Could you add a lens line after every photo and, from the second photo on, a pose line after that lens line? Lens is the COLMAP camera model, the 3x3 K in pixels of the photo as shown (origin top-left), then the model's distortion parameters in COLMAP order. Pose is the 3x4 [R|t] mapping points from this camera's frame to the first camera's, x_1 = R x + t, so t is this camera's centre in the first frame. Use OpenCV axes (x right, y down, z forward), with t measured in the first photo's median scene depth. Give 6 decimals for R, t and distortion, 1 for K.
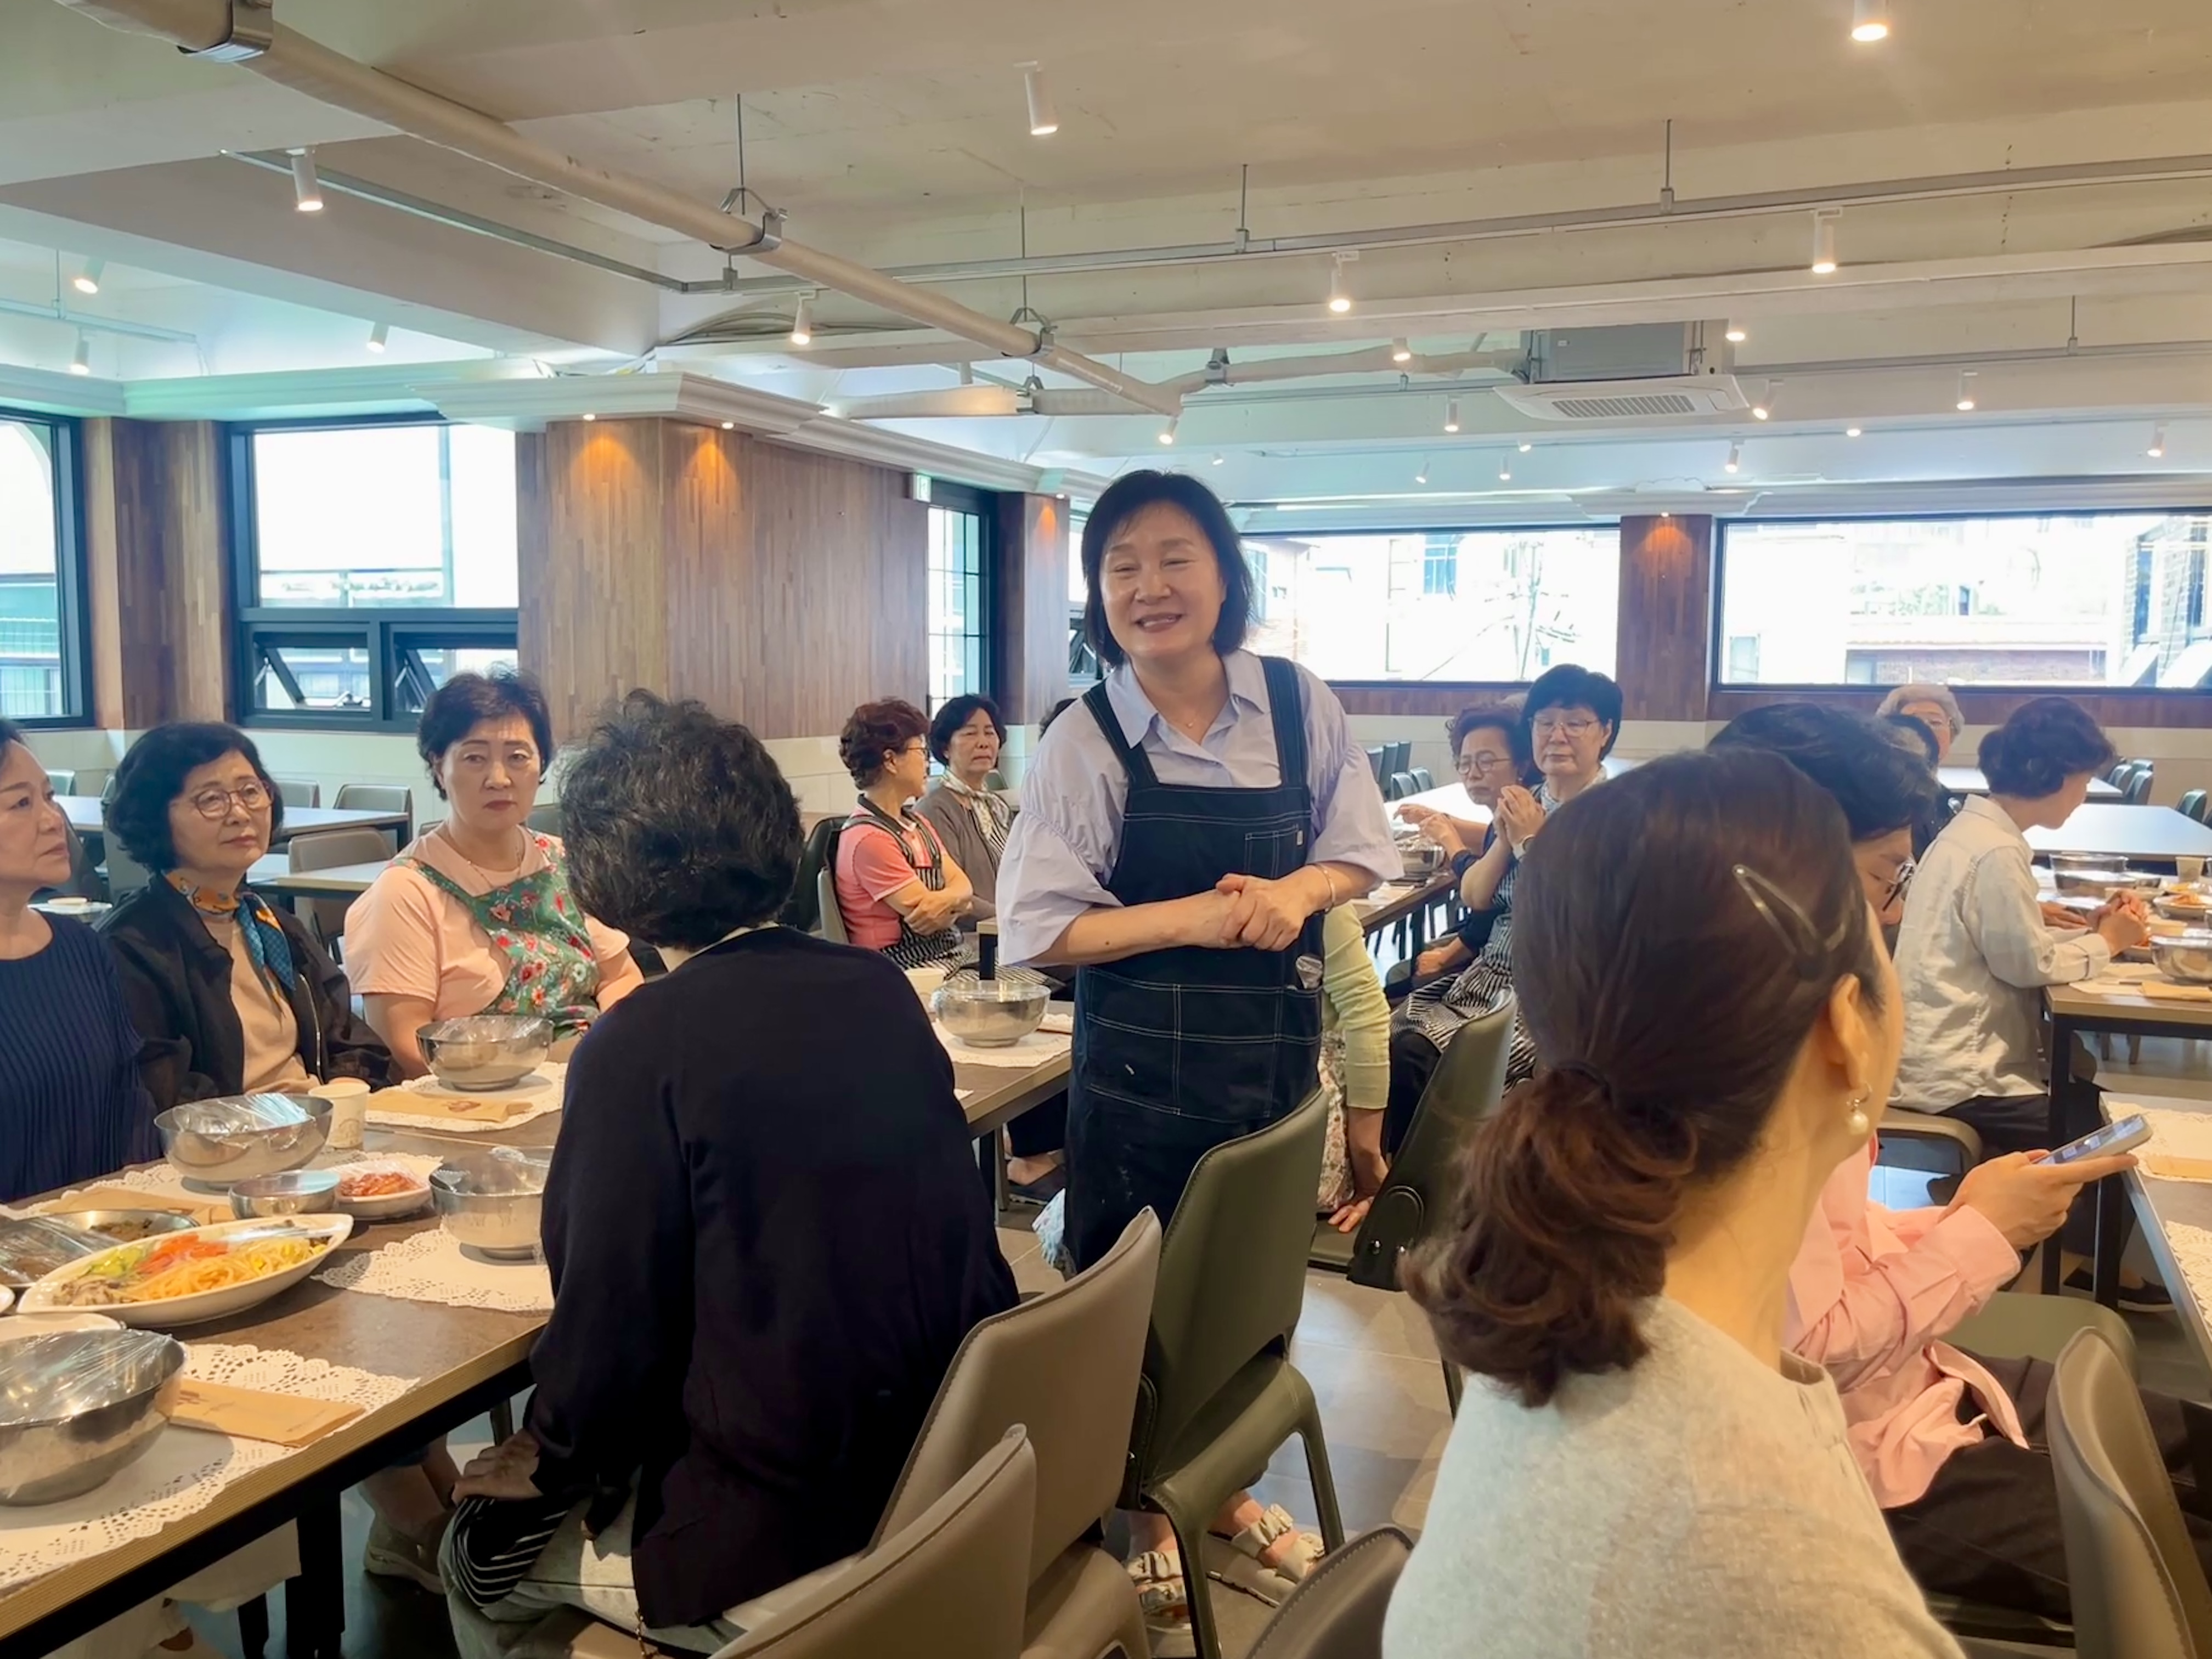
lens RADIAL K [[1839.6, 0, 1109.2], [0, 1839.6, 844.9], [0, 0, 1]] dist [0.073664, -0.111578]
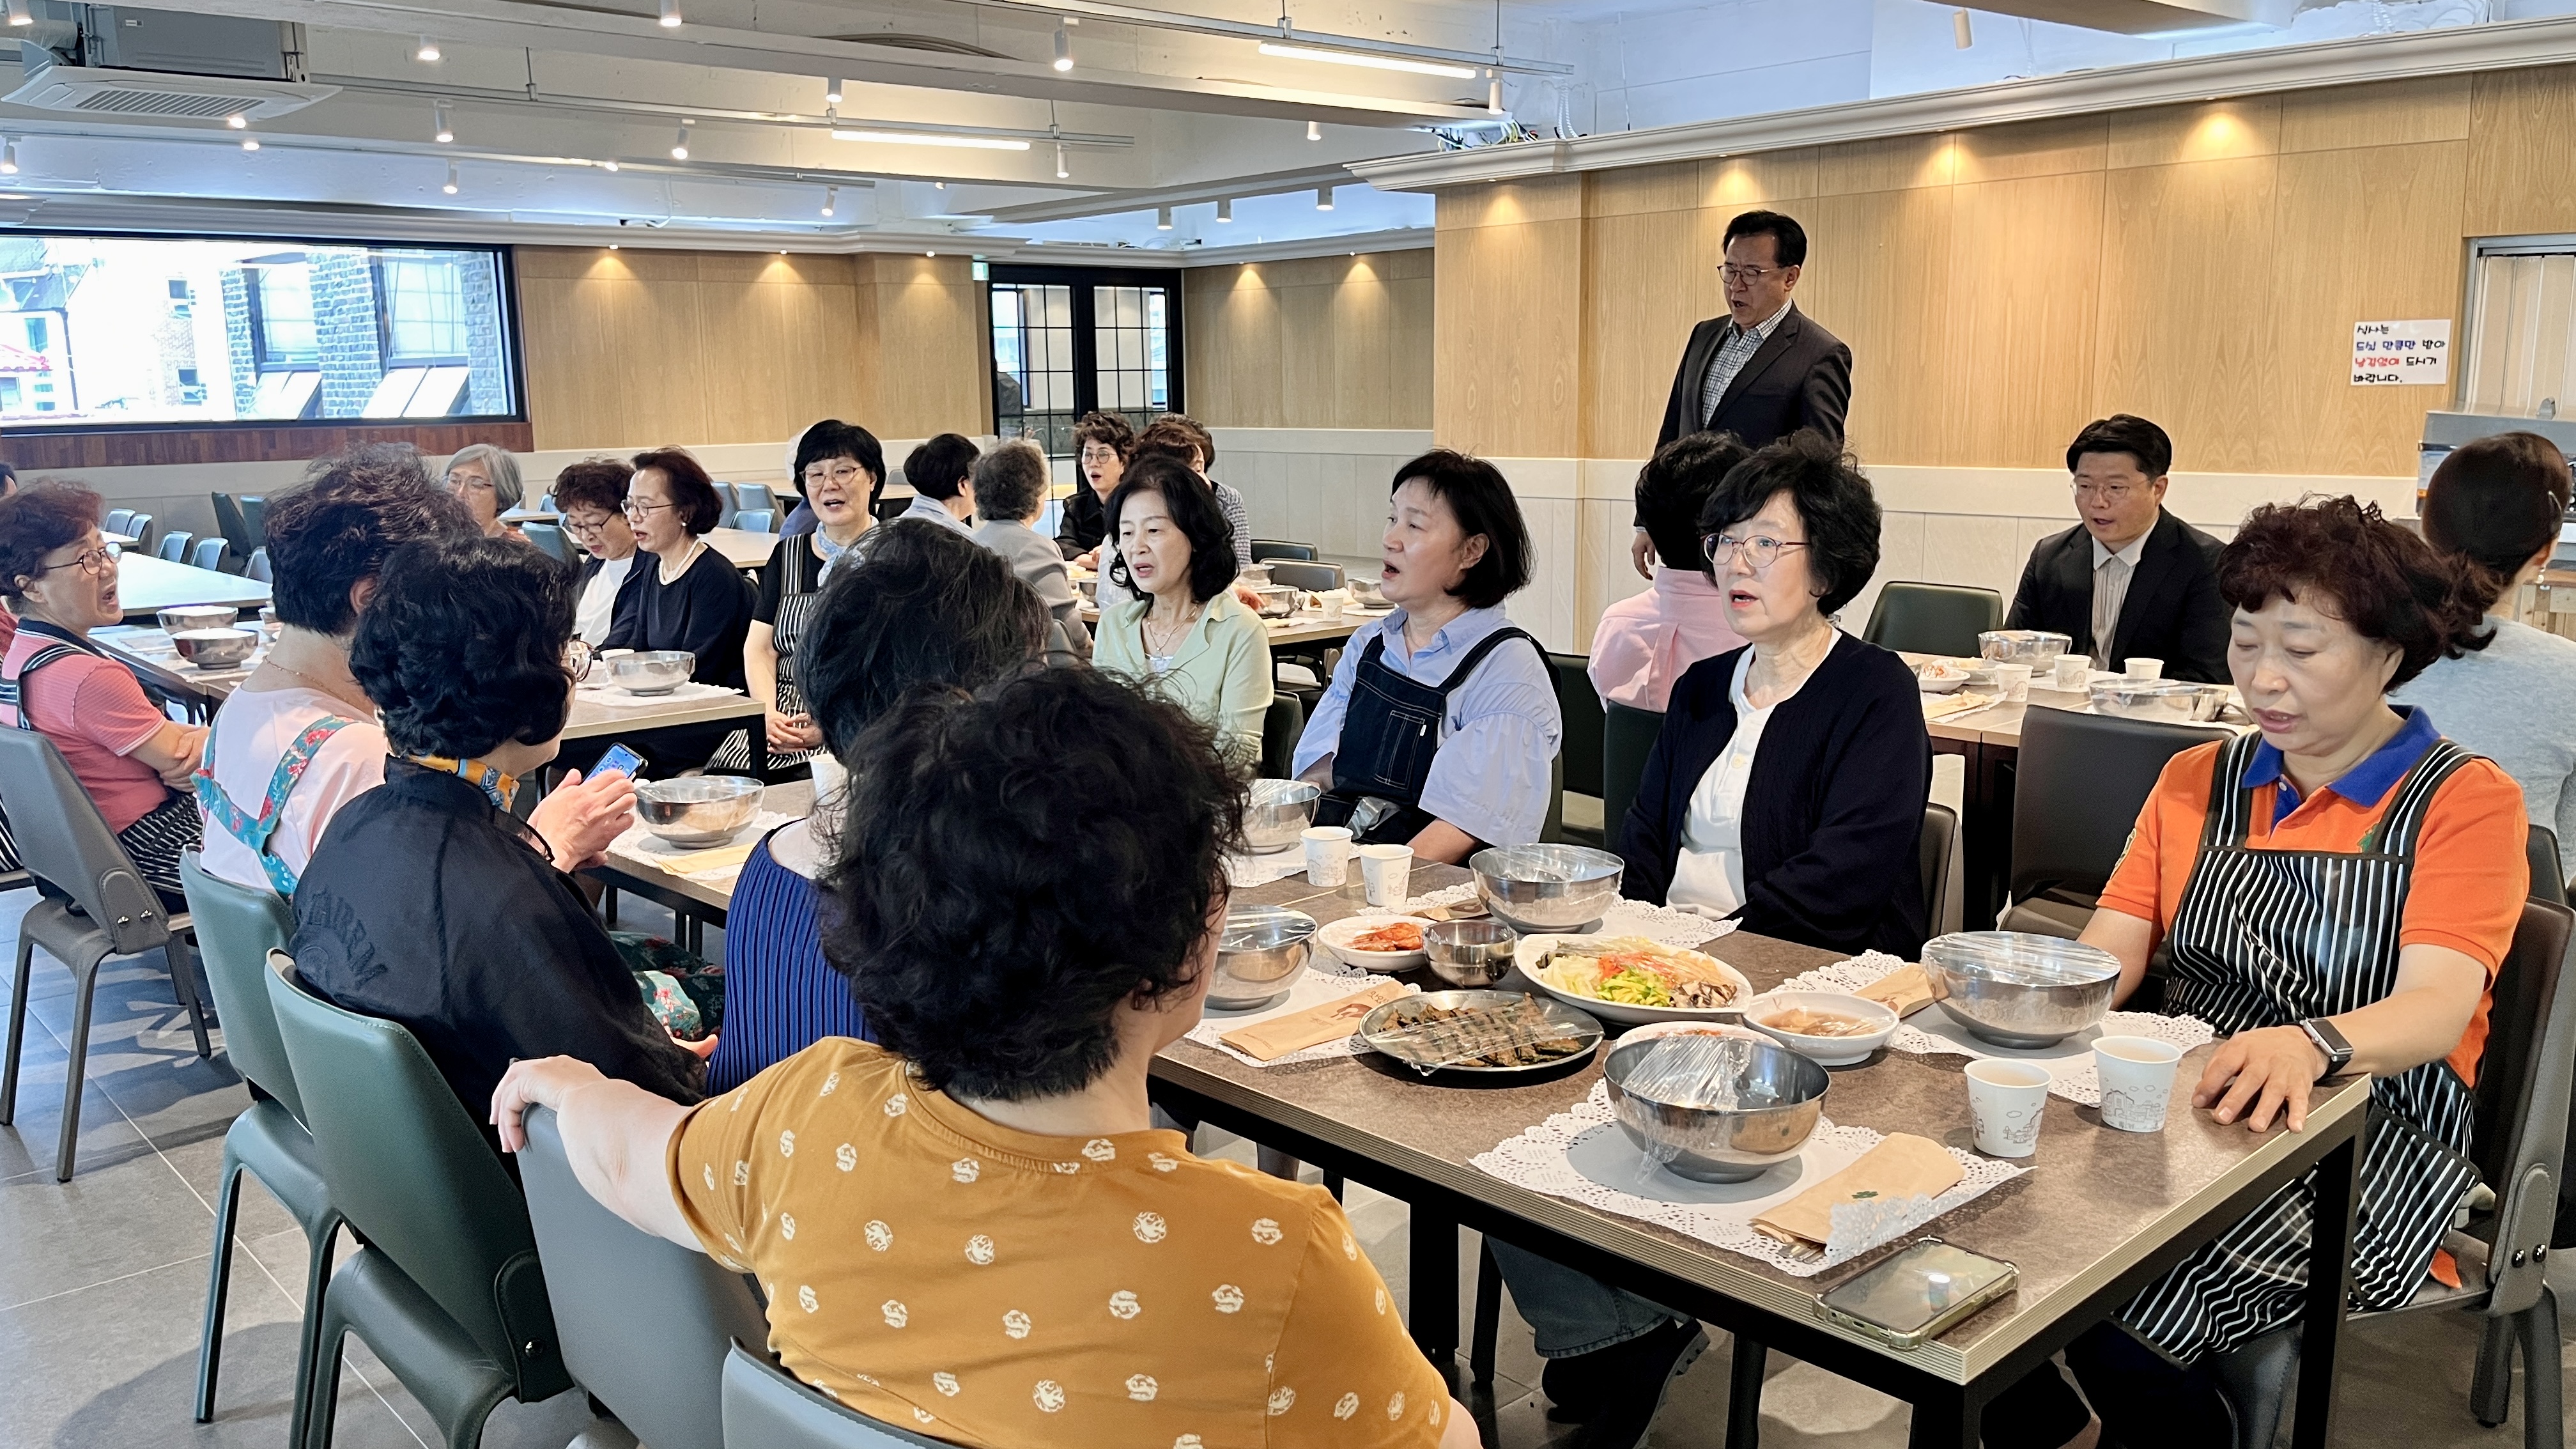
lens RADIAL K [[1955.1, 0, 1271.5], [0, 1955.1, 736.7], [0, 0, 1]] dist [0.057528, -0.070900]
pose [[0.434731, -0.177671, 0.882860, -0.333393], [0.107993, 0.983556, 0.144758, -0.023529], [-0.894062, 0.032412, 0.446770, 0.129846]]
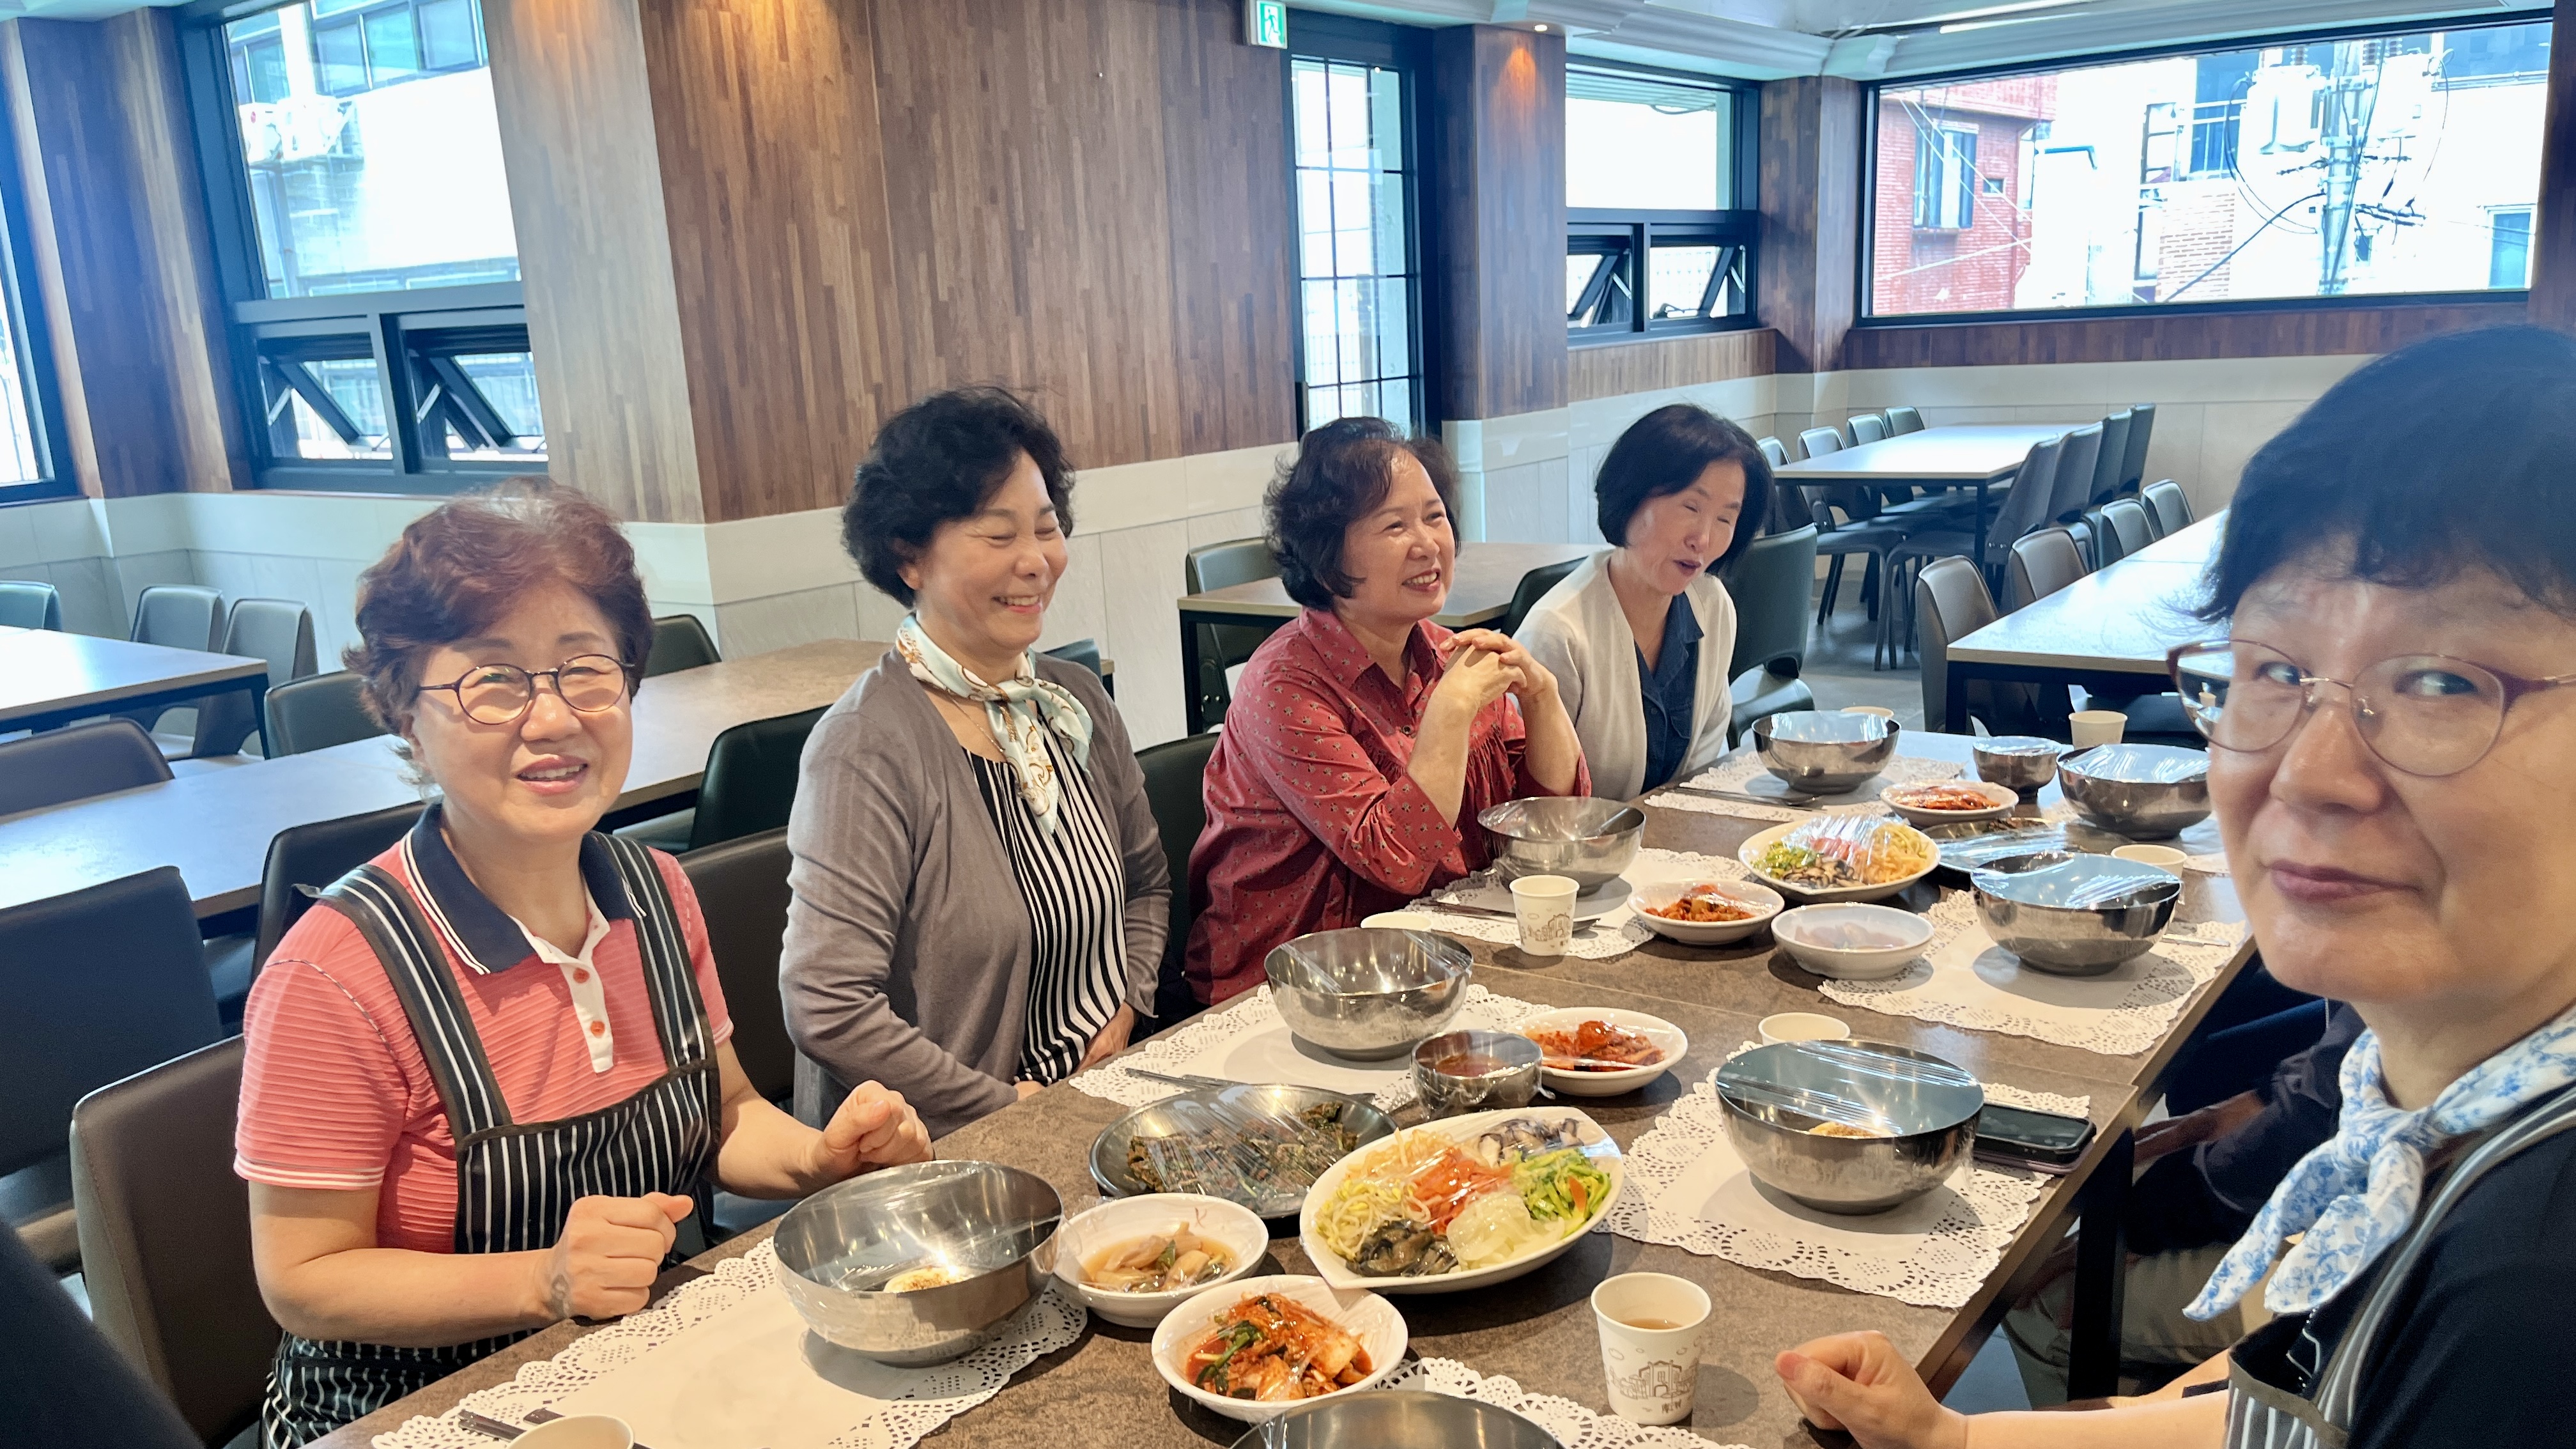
lens RADIAL K [[1958.9, 0, 1302.3], [0, 1958.9, 819.5], [0, 0, 1]] dist [0.062180, -0.082124]
pose [[0.969958, 0.006797, -0.243179, 0.071708], [0.031625, 0.987604, 0.153747, -0.044796], [0.241209, -0.156818, 0.957719, 0.406516]]
